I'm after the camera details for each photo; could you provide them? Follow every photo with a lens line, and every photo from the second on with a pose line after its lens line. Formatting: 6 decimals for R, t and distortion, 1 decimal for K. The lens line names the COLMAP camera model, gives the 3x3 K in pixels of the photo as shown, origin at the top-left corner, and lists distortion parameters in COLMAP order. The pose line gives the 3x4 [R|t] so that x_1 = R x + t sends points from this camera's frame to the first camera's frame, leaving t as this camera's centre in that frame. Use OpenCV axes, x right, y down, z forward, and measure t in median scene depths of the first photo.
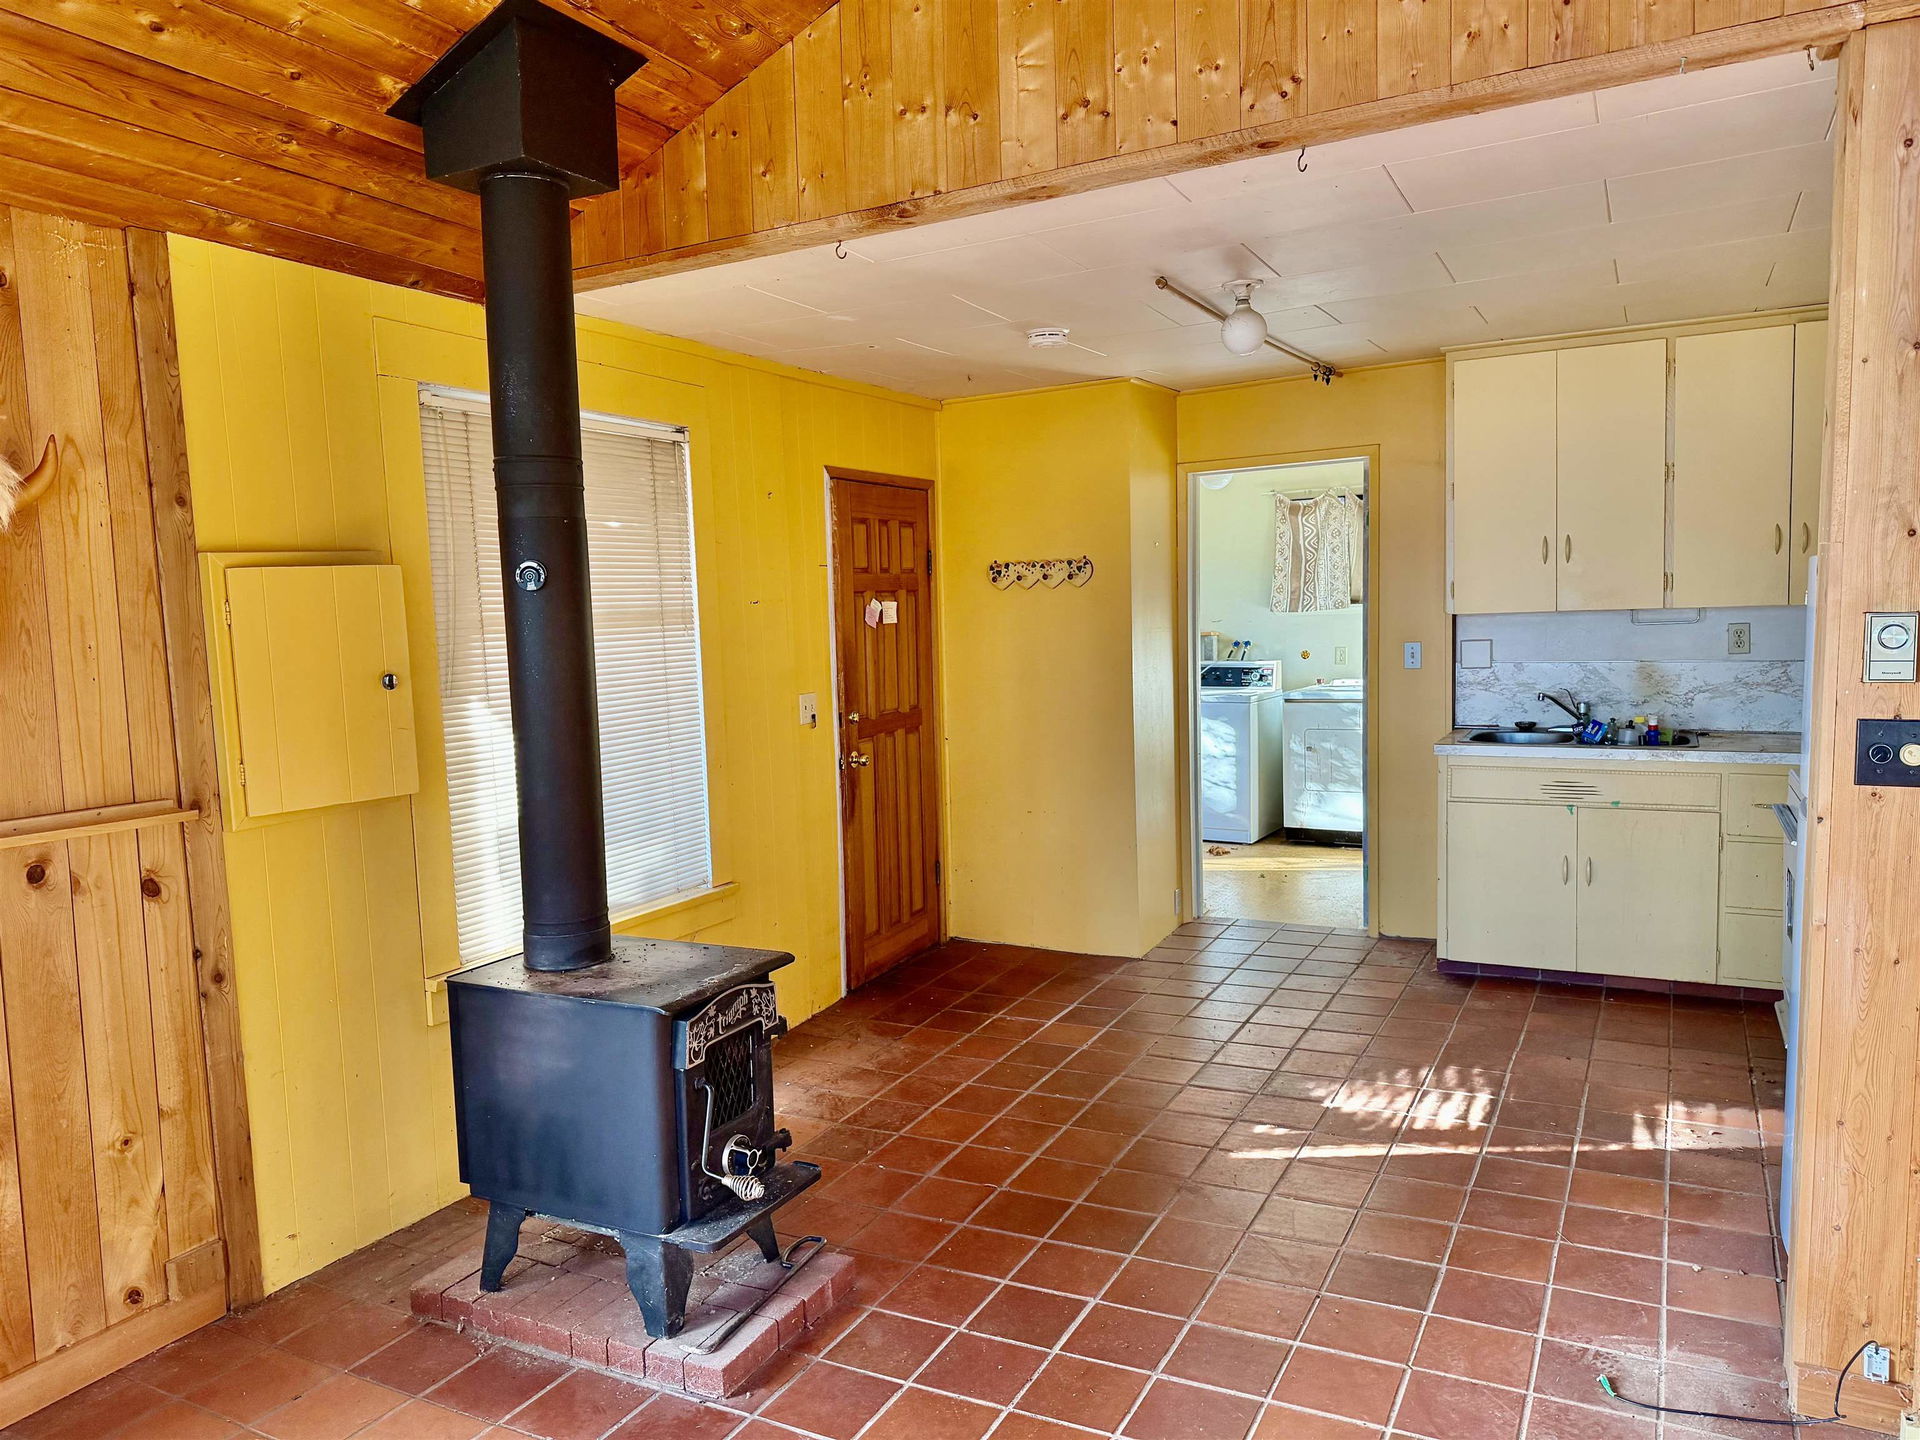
lens RADIAL K [[1358.2, 0, 969.7], [0, 1358.2, 716.0], [0, 0, 1]] dist [0.059310, -0.100148]
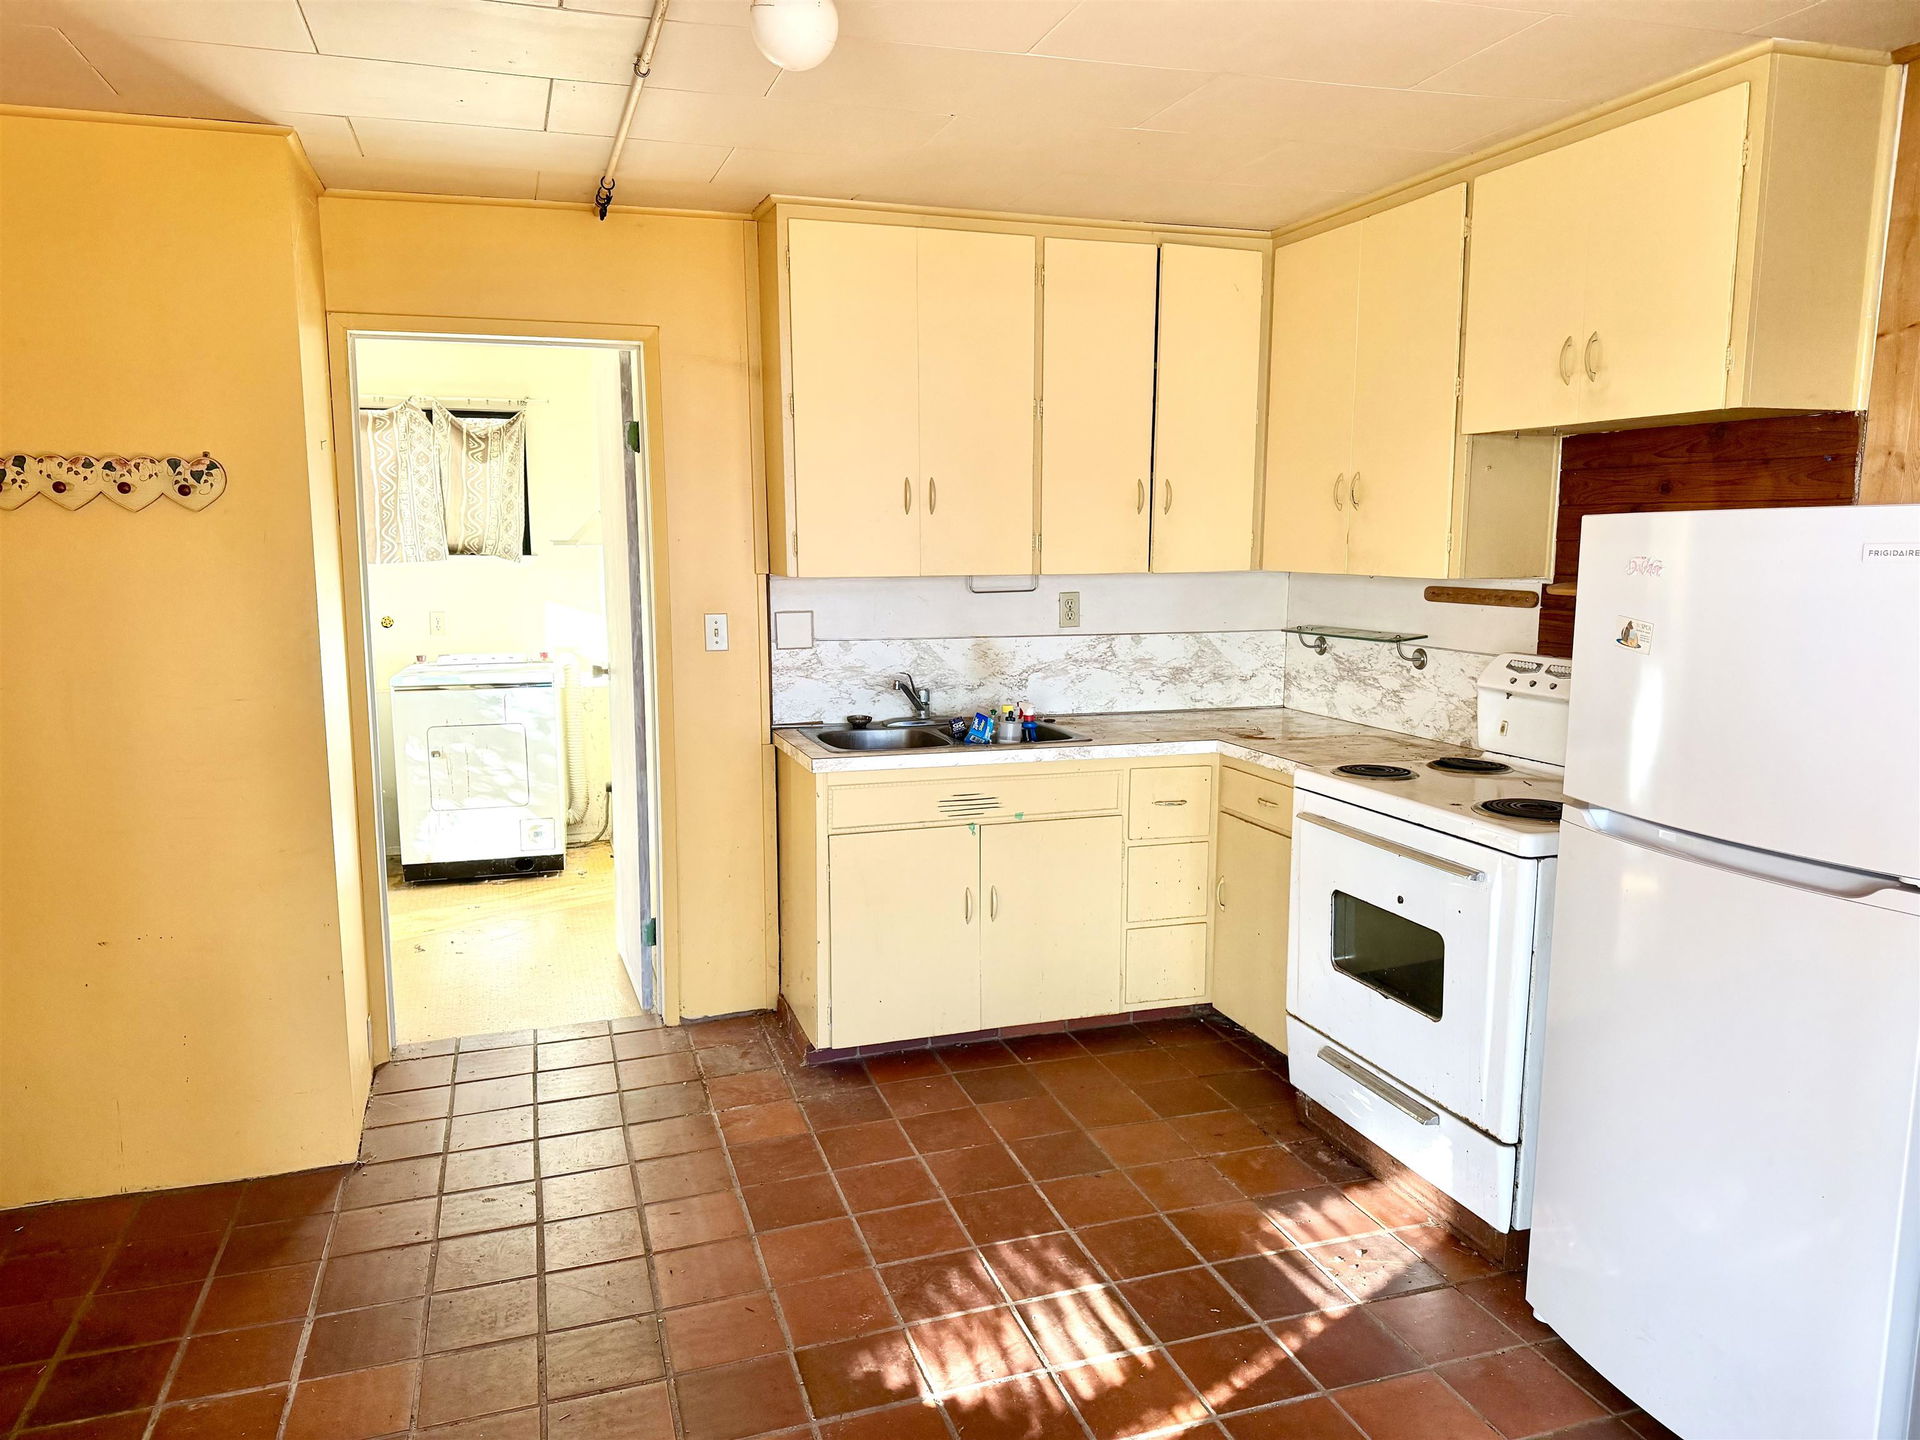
lens RADIAL K [[1325.1, 0, 960.0], [0, 1325.1, 720.0], [0, 0, 1]] dist [0.087176, -0.101307]
pose [[0.692667, -0.064038, 0.718409, -0.105428], [0.035704, 0.997874, 0.054524, -0.034894], [-0.720373, -0.012117, 0.693481, 0.461074]]
